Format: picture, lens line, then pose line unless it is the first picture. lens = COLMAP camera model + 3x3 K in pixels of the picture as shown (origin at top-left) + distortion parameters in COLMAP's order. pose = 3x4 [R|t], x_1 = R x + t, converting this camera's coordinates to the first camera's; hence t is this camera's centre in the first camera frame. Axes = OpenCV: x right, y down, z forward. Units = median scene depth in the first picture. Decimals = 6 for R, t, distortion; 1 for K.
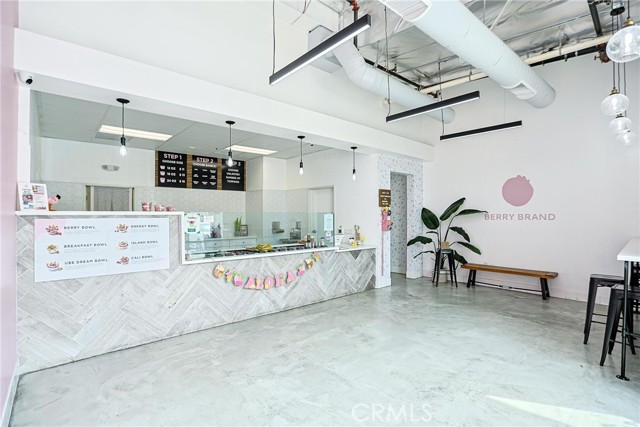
lens RADIAL K [[314.3, 0, 324.4], [0, 314.3, 210.9], [0, 0, 1]] dist [-0.036494, 0.009812]
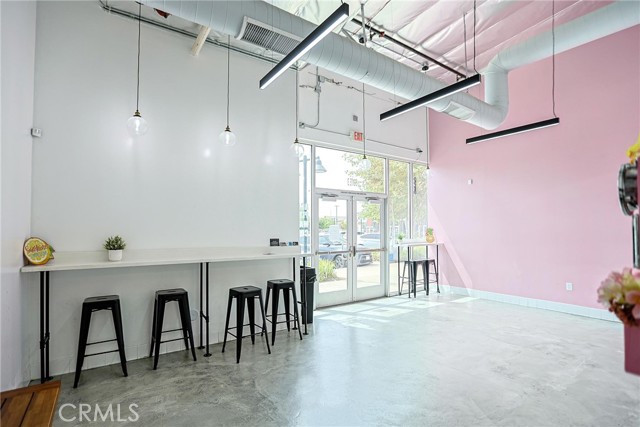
lens RADIAL K [[314.3, 0, 324.3], [0, 314.3, 229.8], [0, 0, 1]] dist [-0.036494, 0.009812]
pose [[-0.992065, 0.007835, 0.125481, 0.292049], [0.005792, 0.999845, -0.016634, 0.021973], [-0.125591, -0.015775, -0.991957, 1.098003]]
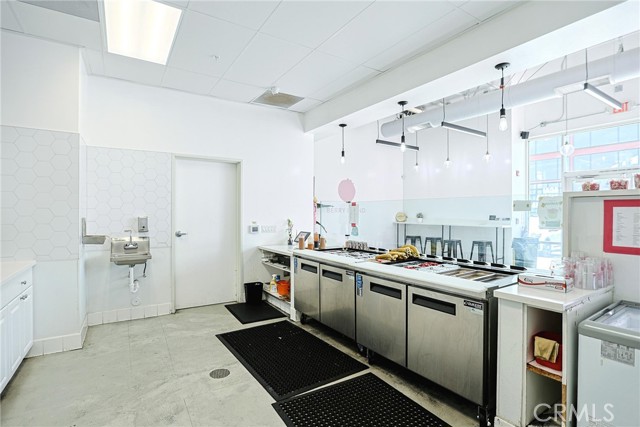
lens RADIAL K [[314.3, 0, 323.7], [0, 314.3, 208.8], [0, 0, 1]] dist [-0.036494, 0.009812]
pose [[0.156209, 0.015459, 0.987603, -0.663759], [-0.015745, 0.999789, -0.013159, 0.030282], [-0.987599, -0.013494, 0.156419, 0.829836]]
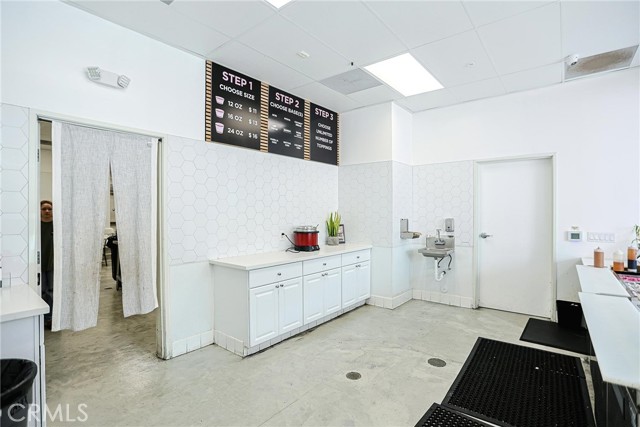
lens RADIAL K [[314.3, 0, 326.8], [0, 314.3, 208.3], [0, 0, 1]] dist [-0.036494, 0.009812]
pose [[0.984682, 0.002118, 0.174345, -0.517738], [-0.002932, 0.999986, 0.004413, 0.017361], [-0.174333, -0.004857, 0.984675, 0.610935]]
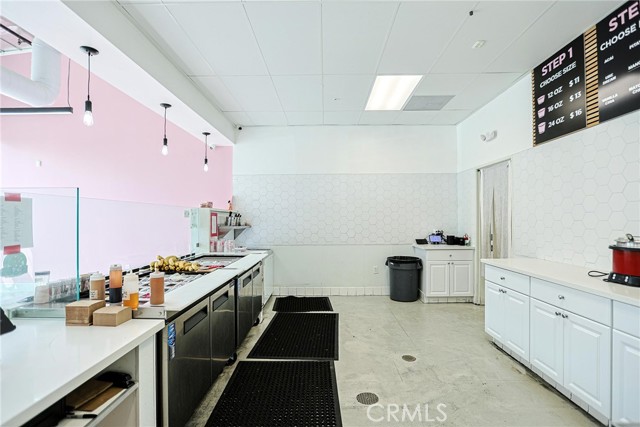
lens RADIAL K [[314.3, 0, 323.7], [0, 314.3, 214.2], [0, 0, 1]] dist [-0.036494, 0.009812]
pose [[-0.675482, -0.009705, -0.737313, 0.019349], [0.014850, 0.999532, -0.026761, 0.036982], [0.737227, -0.029025, -0.675021, 1.235500]]
